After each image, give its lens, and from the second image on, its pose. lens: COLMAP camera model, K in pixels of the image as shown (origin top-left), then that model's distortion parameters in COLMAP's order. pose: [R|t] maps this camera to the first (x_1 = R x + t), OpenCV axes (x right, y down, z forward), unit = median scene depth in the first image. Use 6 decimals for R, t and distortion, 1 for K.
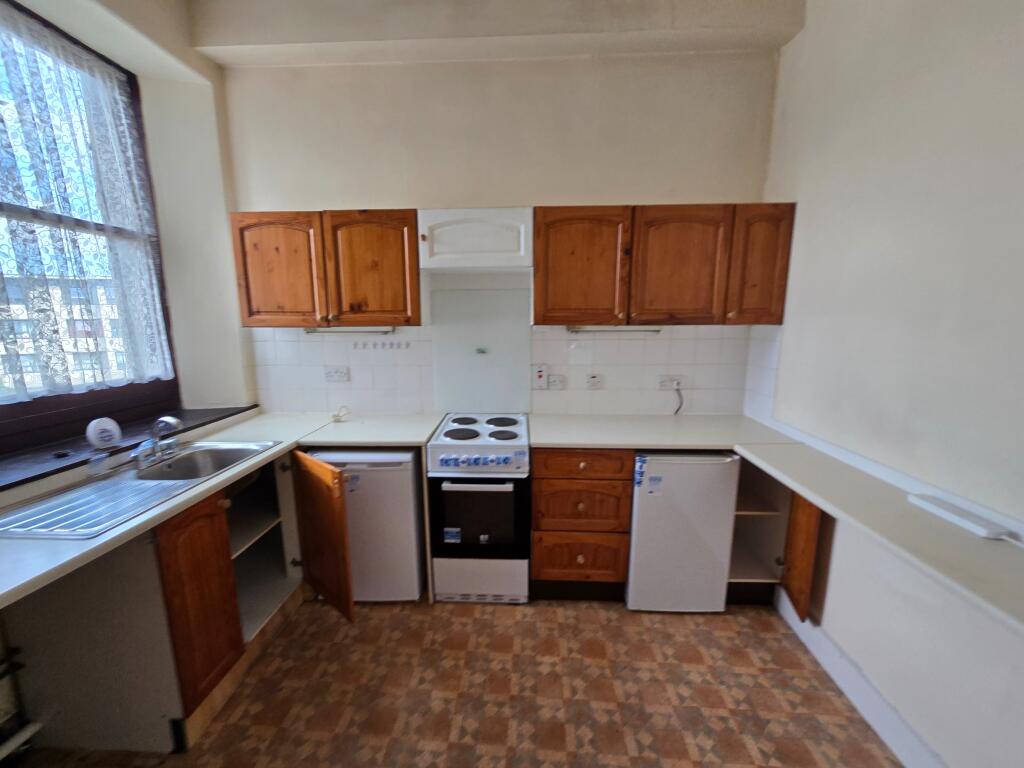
lens RADIAL K [[421.6, 0, 503.2], [0, 421.6, 399.7], [0, 0, 1]] dist [-0.005737, 0.001632]
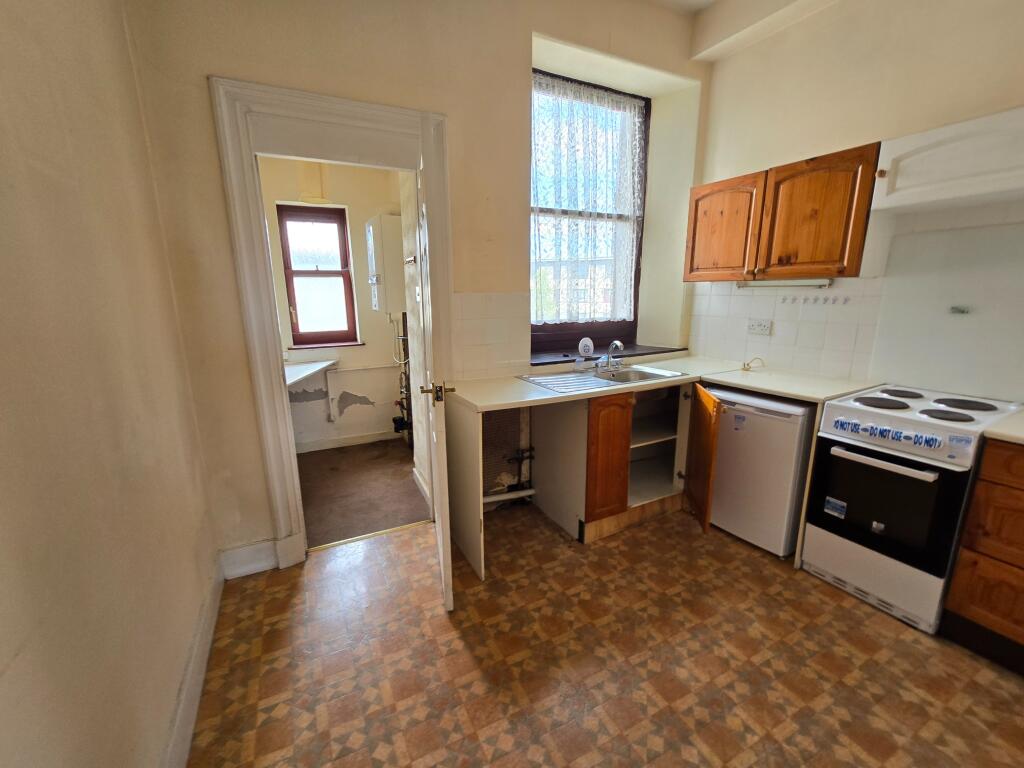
lens RADIAL K [[421.6, 0, 510.7], [0, 421.6, 384.5], [0, 0, 1]] dist [-0.005737, 0.001632]
pose [[0.532630, 0.181031, -0.826760, 0.209990], [-0.146318, 0.981843, 0.120725, 0.054435], [0.833604, 0.056668, 0.549448, -0.099041]]
